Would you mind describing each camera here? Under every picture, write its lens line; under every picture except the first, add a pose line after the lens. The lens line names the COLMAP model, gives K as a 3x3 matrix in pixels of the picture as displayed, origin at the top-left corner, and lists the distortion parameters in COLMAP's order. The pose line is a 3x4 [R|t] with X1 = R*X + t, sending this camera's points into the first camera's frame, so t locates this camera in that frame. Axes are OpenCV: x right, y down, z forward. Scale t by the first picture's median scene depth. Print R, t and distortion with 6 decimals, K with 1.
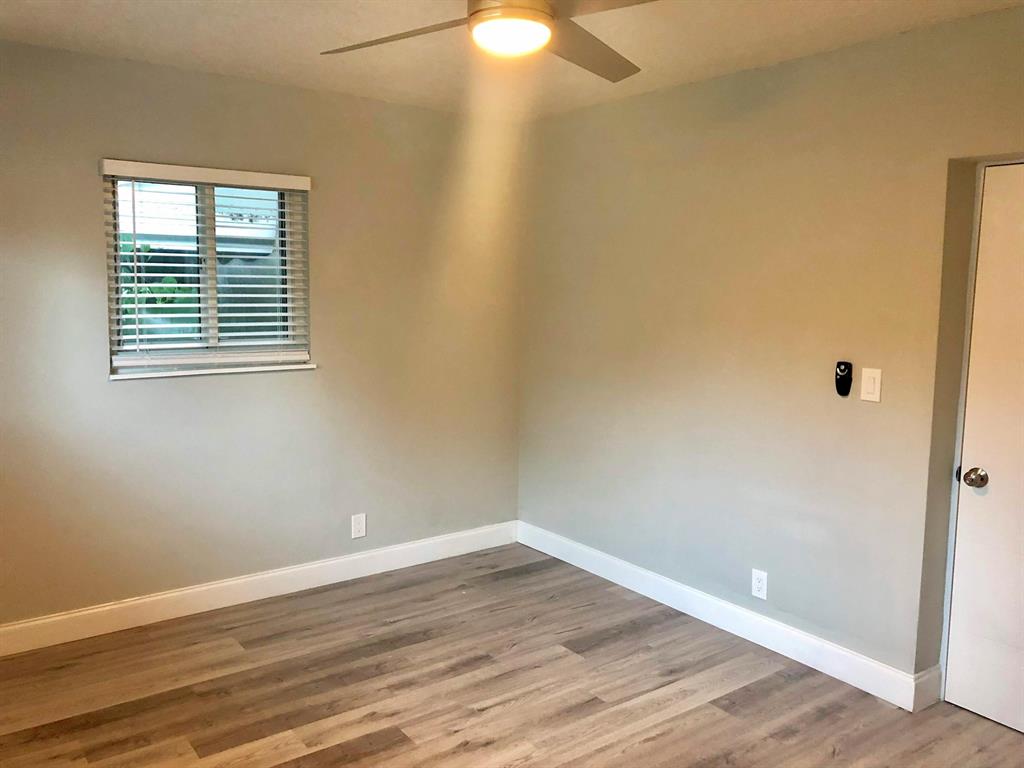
lens RADIAL K [[836.1, 0, 510.2], [0, 836.1, 388.1], [0, 0, 1]] dist [0.065669, -0.067700]
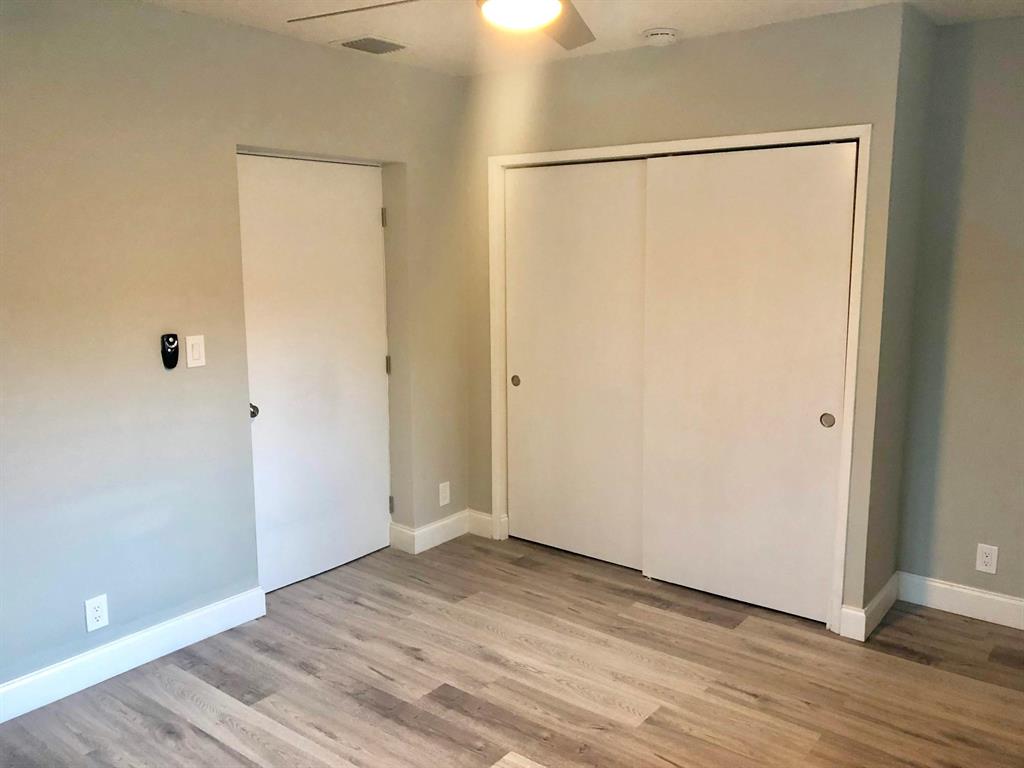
lens RADIAL K [[836.1, 0, 510.2], [0, 836.1, 379.0], [0, 0, 1]] dist [0.065669, -0.067700]
pose [[-0.257590, -0.170431, 0.951105, -0.656771], [0.124760, 0.970216, 0.207644, -0.136006], [-0.958166, 0.172147, -0.228655, 0.855213]]
